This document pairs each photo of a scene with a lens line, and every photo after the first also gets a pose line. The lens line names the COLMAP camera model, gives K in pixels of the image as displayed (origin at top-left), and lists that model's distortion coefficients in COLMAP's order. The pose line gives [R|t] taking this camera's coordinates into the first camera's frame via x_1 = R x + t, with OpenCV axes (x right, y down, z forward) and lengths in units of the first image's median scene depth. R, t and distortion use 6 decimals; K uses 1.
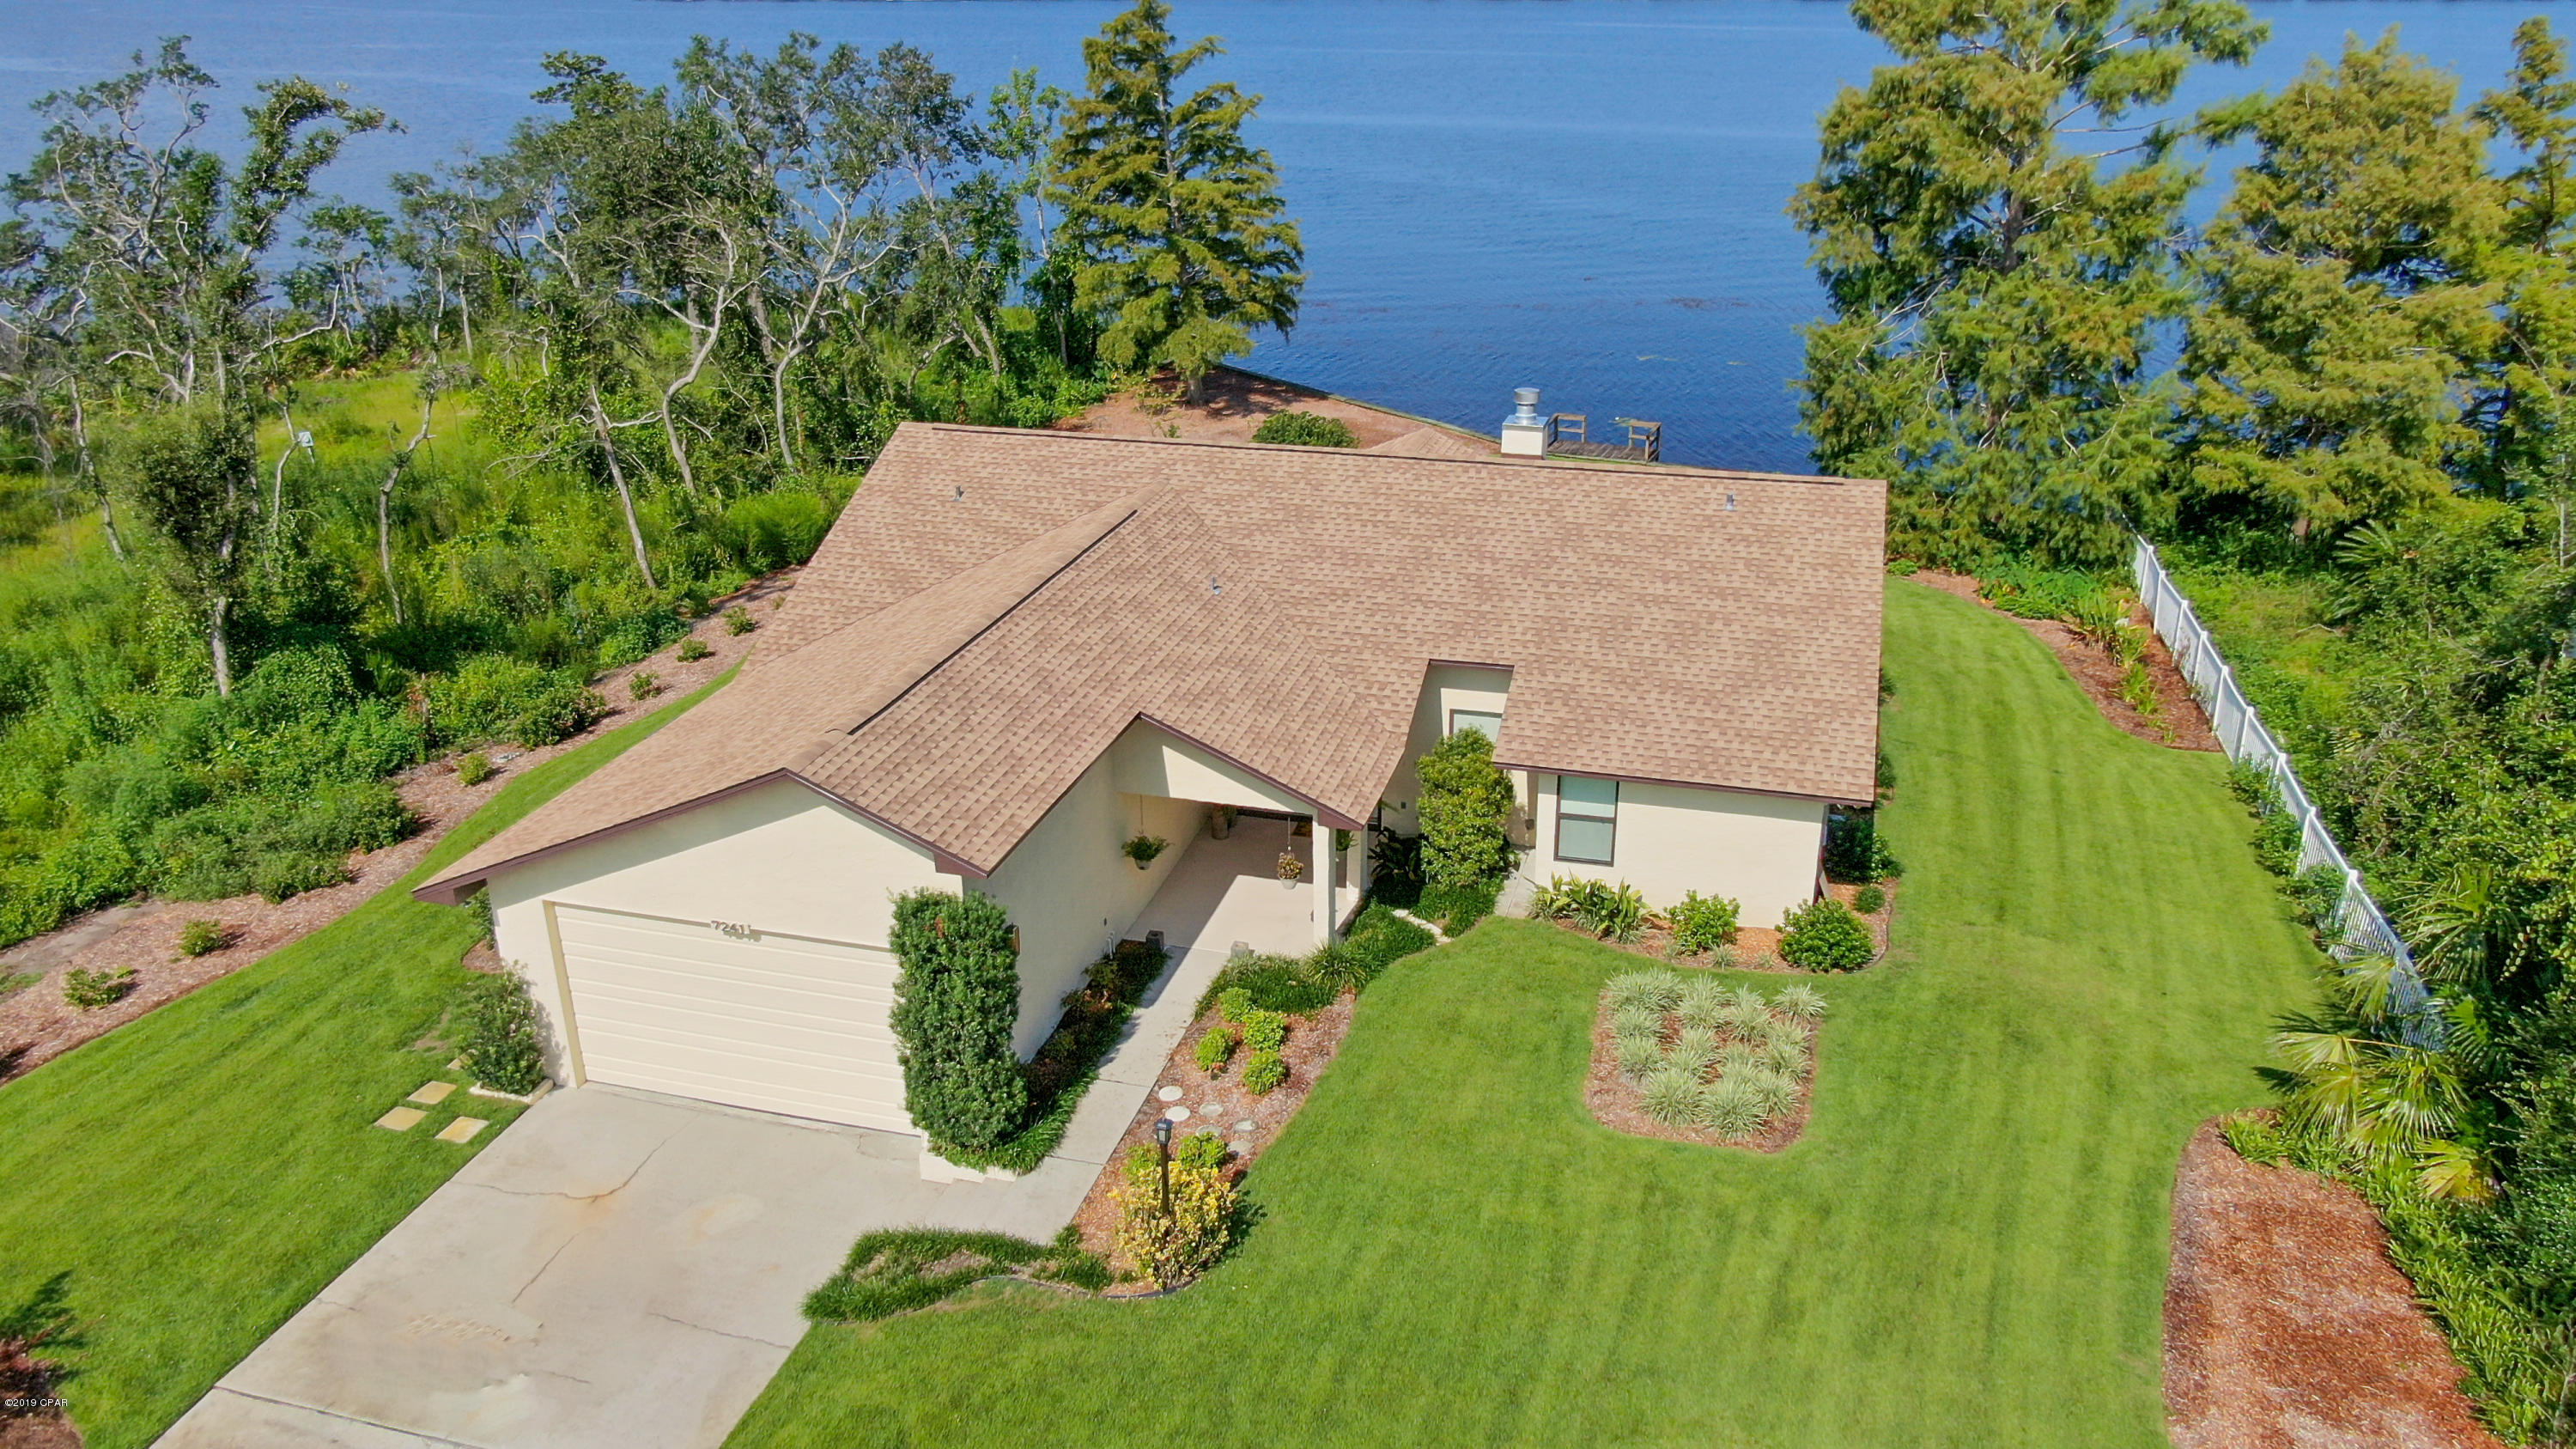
lens RADIAL K [[1852.5, 0, 1279.3], [0, 1852.5, 725.3], [0, 0, 1]] dist [-0.011037, 0.023000]
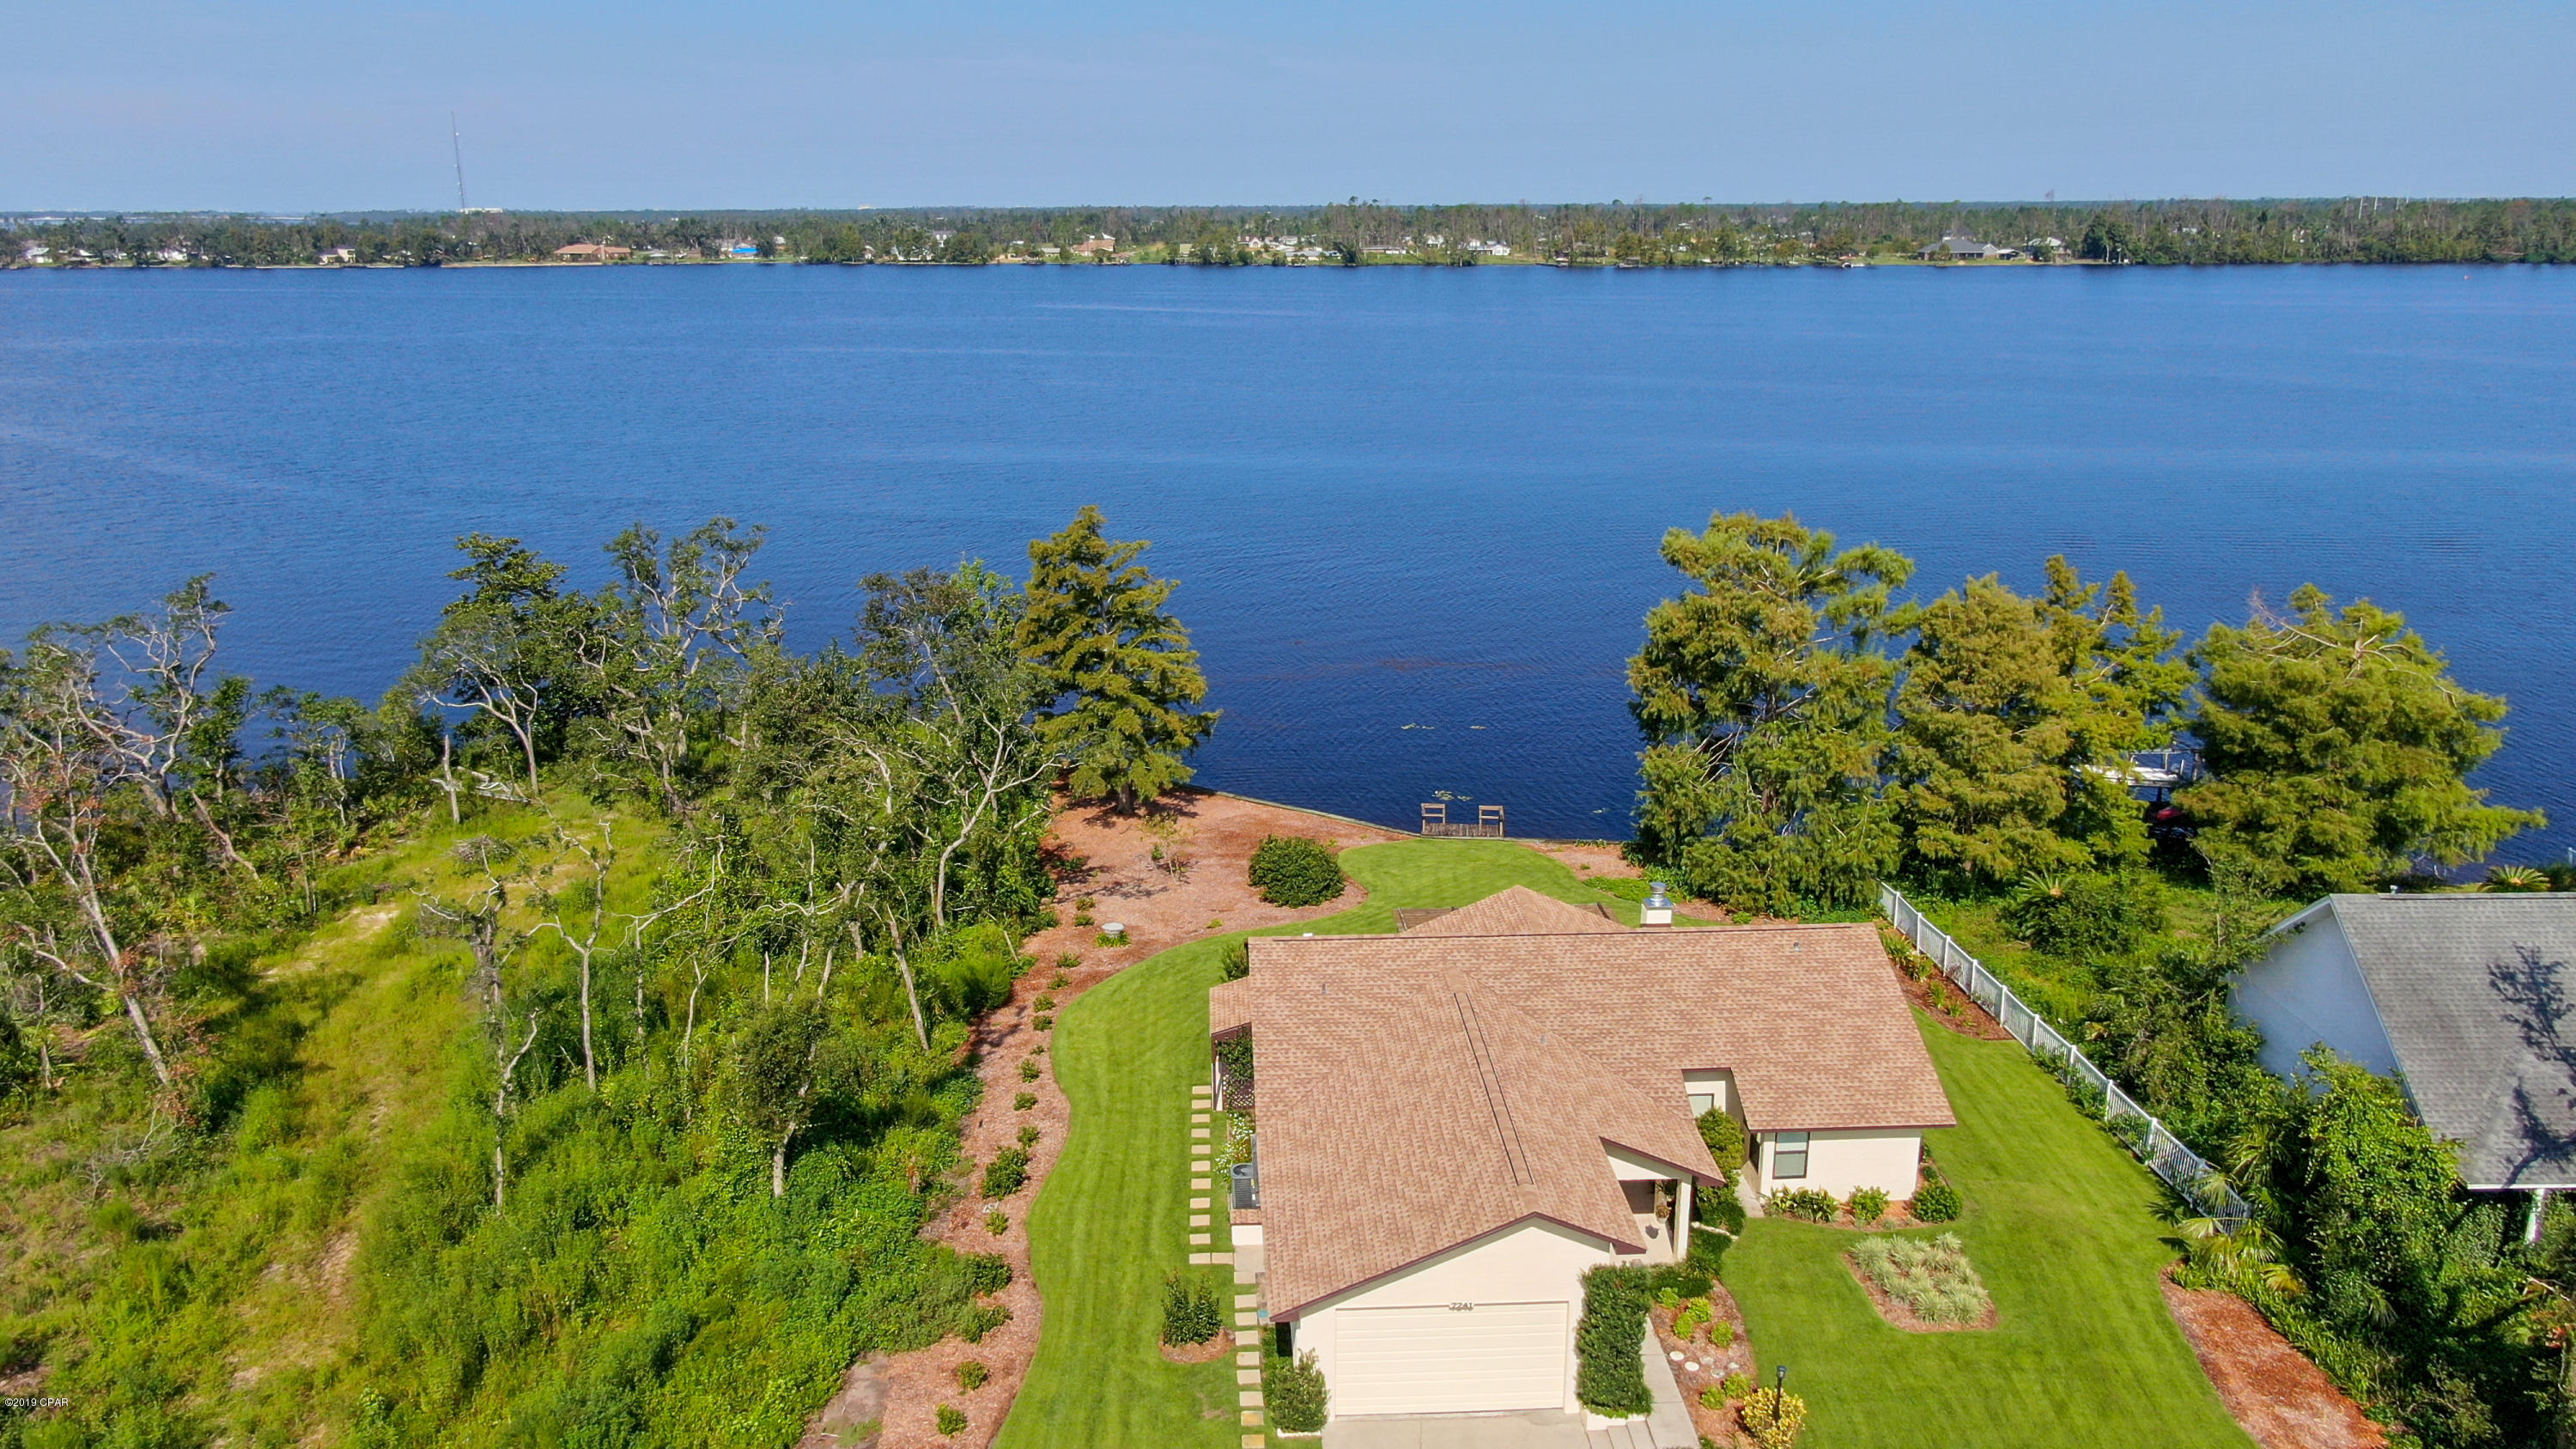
lens RADIAL K [[1852.5, 0, 1279.3], [0, 1852.5, 725.3], [0, 0, 1]] dist [-0.011037, 0.023000]
pose [[0.949205, -0.081622, 0.303889, -0.750421], [0.116345, 0.988368, -0.097940, -0.221845], [-0.292360, 0.128321, 0.947660, -0.530912]]
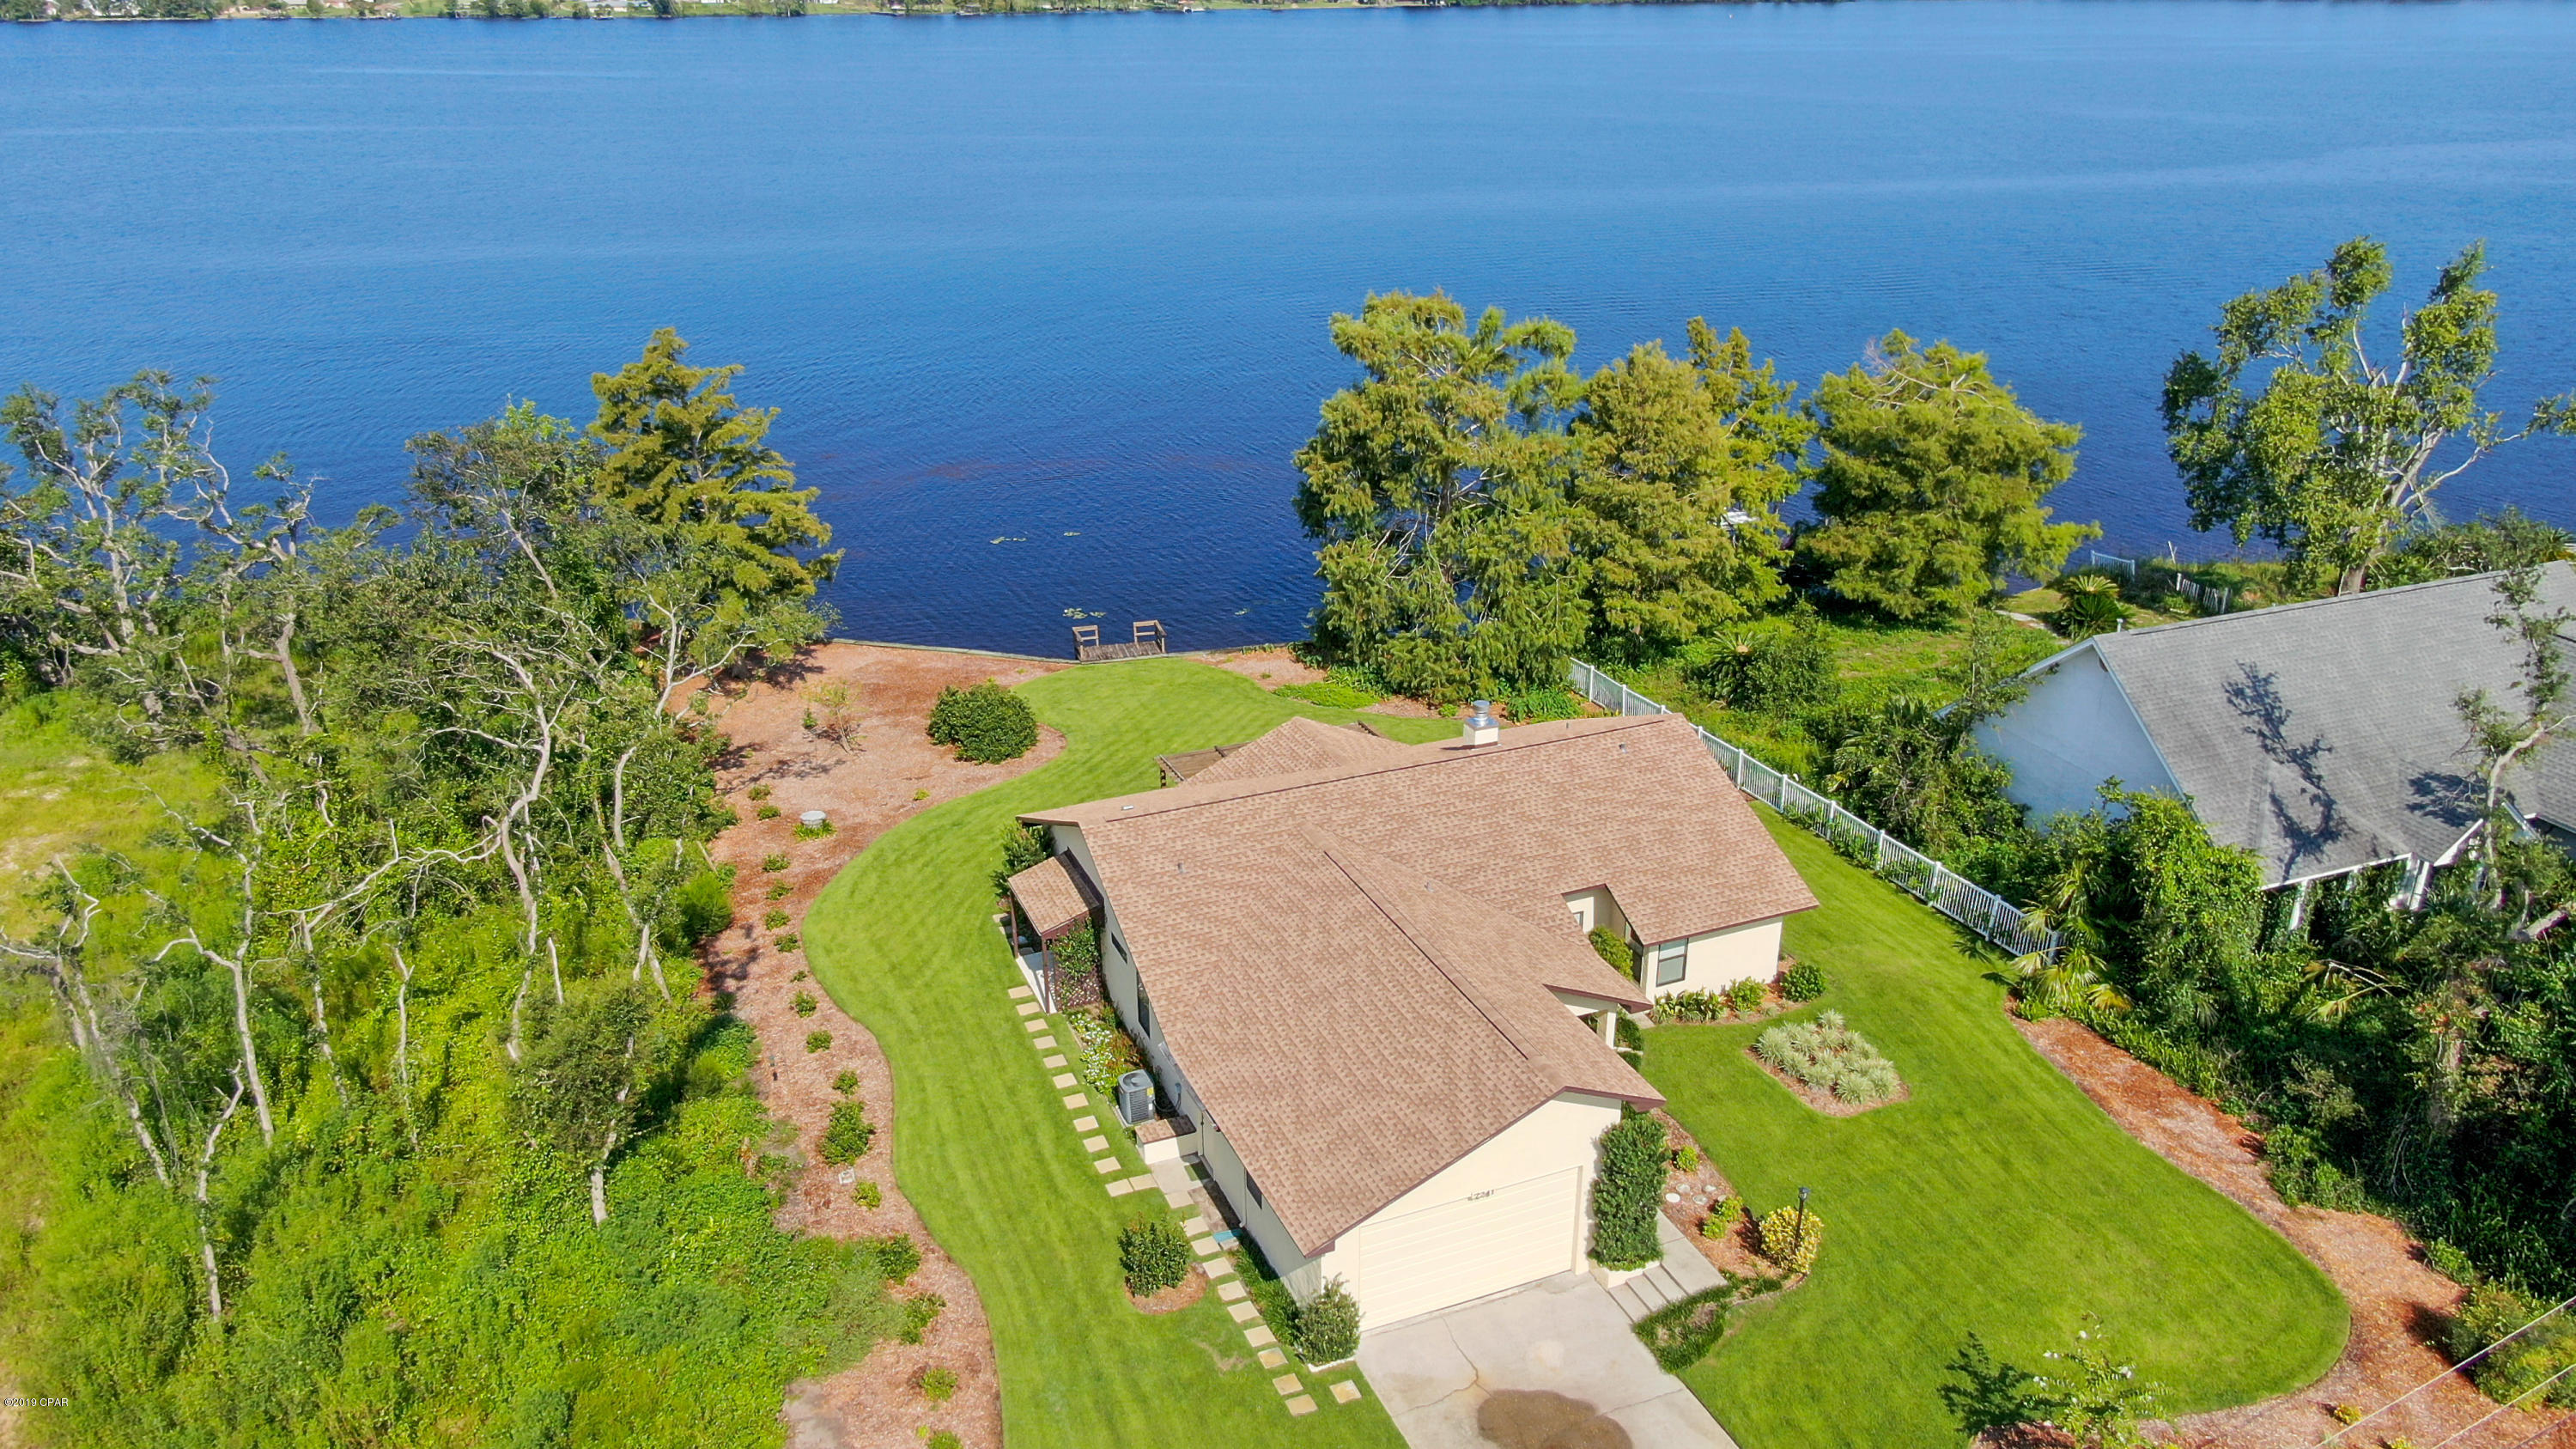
lens RADIAL K [[1852.5, 0, 1279.3], [0, 1852.5, 725.3], [0, 0, 1]] dist [-0.011037, 0.023000]
pose [[0.783596, -0.238256, 0.573770, -1.014163], [0.234130, 0.968699, 0.082498, -0.371605], [-0.575466, 0.069692, 0.814851, -0.202820]]
